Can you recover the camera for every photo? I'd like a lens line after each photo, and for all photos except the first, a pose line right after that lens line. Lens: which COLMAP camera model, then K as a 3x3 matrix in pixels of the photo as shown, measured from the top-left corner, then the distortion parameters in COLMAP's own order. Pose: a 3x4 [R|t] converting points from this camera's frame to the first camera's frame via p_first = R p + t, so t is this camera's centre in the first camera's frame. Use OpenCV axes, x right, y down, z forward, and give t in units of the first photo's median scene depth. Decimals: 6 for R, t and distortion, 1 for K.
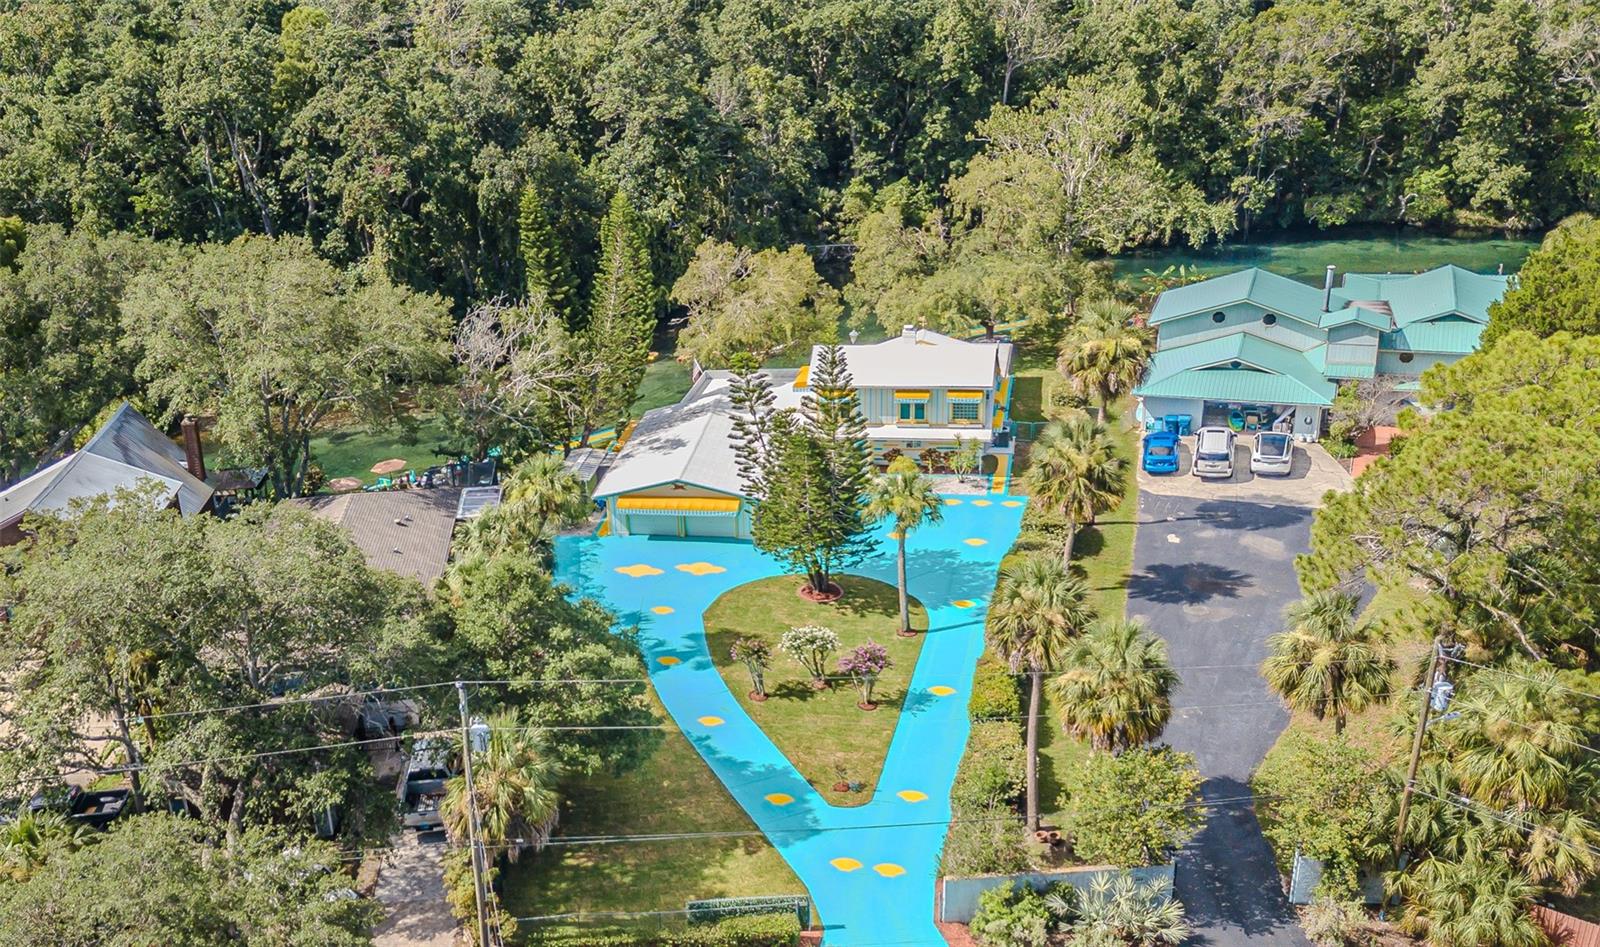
lens RADIAL K [[1561.9, 0, 586.6], [0, 1561.9, 575.9], [0, 0, 1]] dist [0.028044, 0.000000]
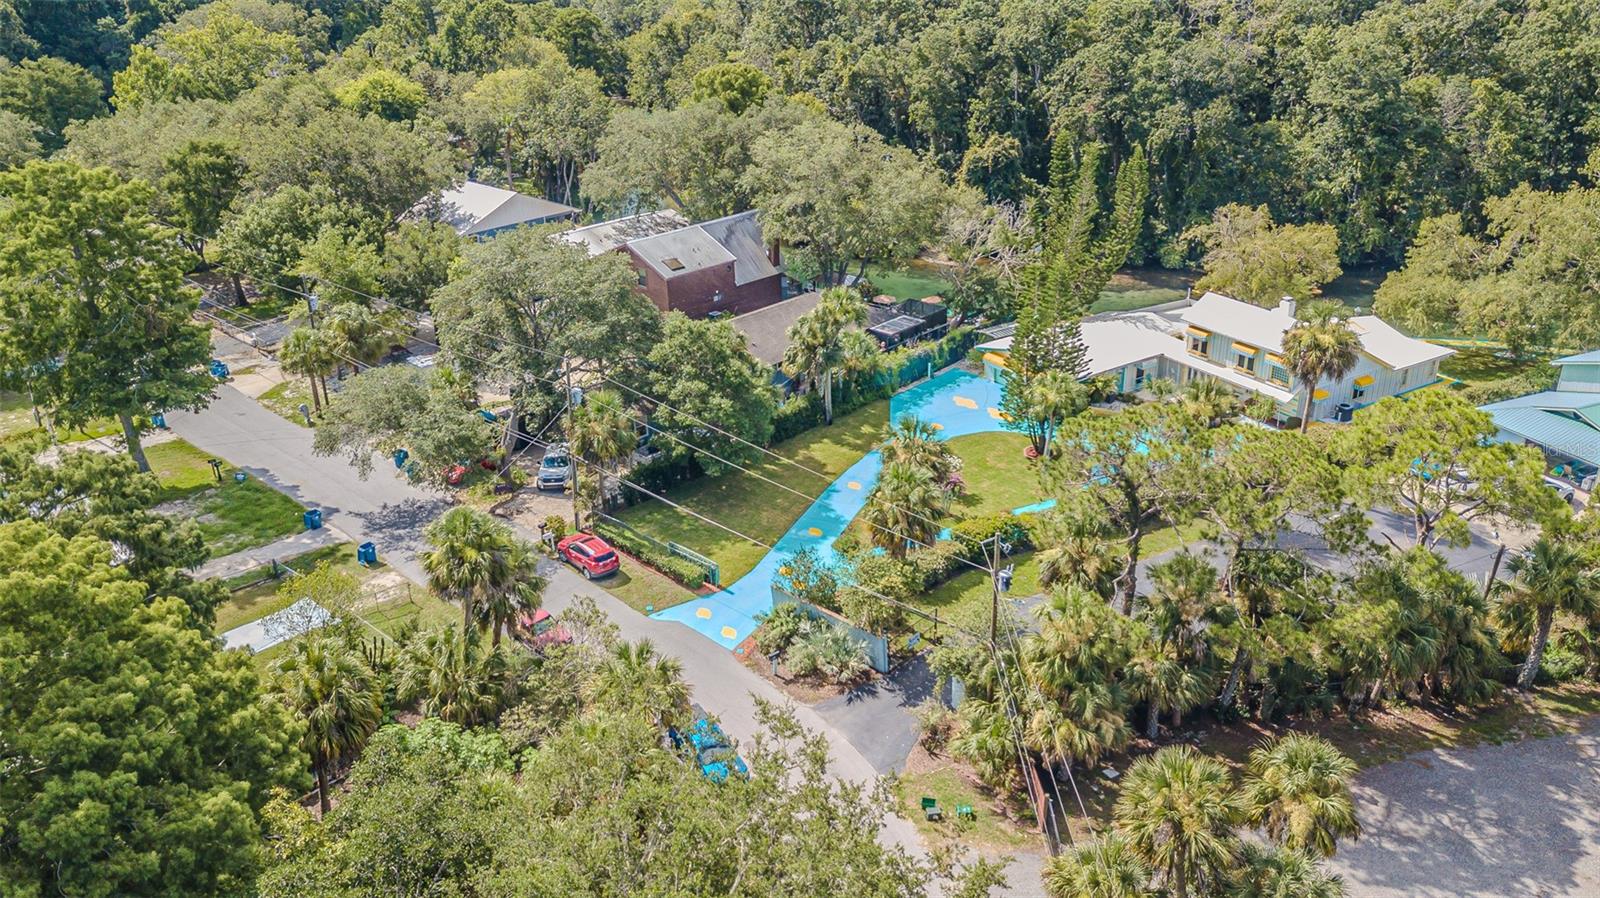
lens RADIAL K [[1214.9, 0, 786.2], [0, 1214.9, 460.2], [0, 0, 1]] dist [0.025808, -0.000192]
pose [[0.727903, 0.344986, -0.592572, 0.444233], [-0.320940, 0.935118, 0.150175, -0.050547], [0.605933, 0.080868, 0.791395, 0.026889]]
